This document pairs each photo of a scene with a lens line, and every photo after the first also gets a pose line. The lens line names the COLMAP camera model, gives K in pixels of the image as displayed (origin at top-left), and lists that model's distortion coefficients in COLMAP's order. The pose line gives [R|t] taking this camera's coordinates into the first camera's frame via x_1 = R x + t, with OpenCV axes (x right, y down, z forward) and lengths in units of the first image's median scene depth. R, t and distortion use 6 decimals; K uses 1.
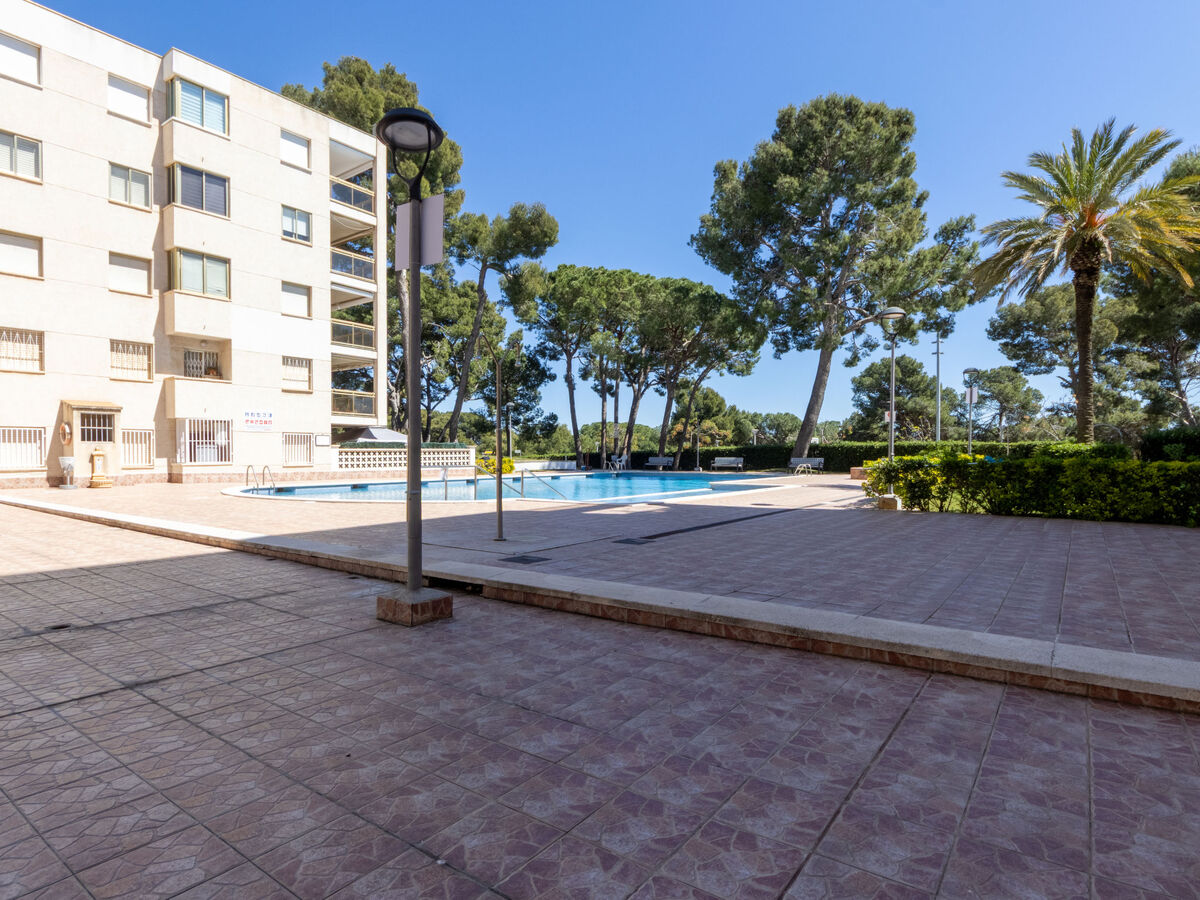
lens RADIAL K [[649.8, 0, 600.4], [0, 649.8, 453.6], [0, 0, 1]] dist [0.003468, 0.000178]
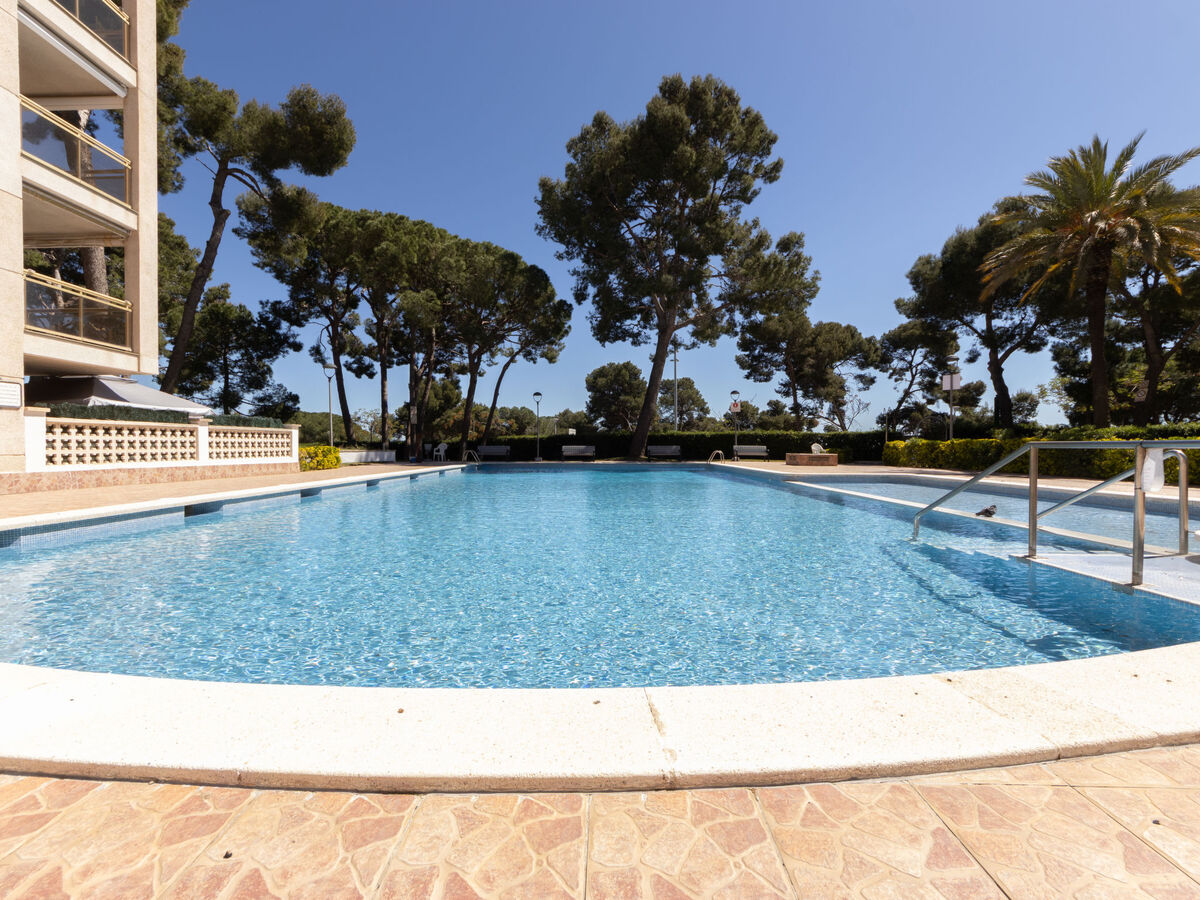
lens RADIAL K [[534.7, 0, 598.4], [0, 534.7, 452.8], [0, 0, 1]] dist [-0.005162, -0.001620]
pose [[0.812714, -0.006502, 0.582626, -0.285064], [0.001538, 0.999958, 0.009014, 0.011511], [-0.582660, -0.006430, 0.812690, 0.471695]]
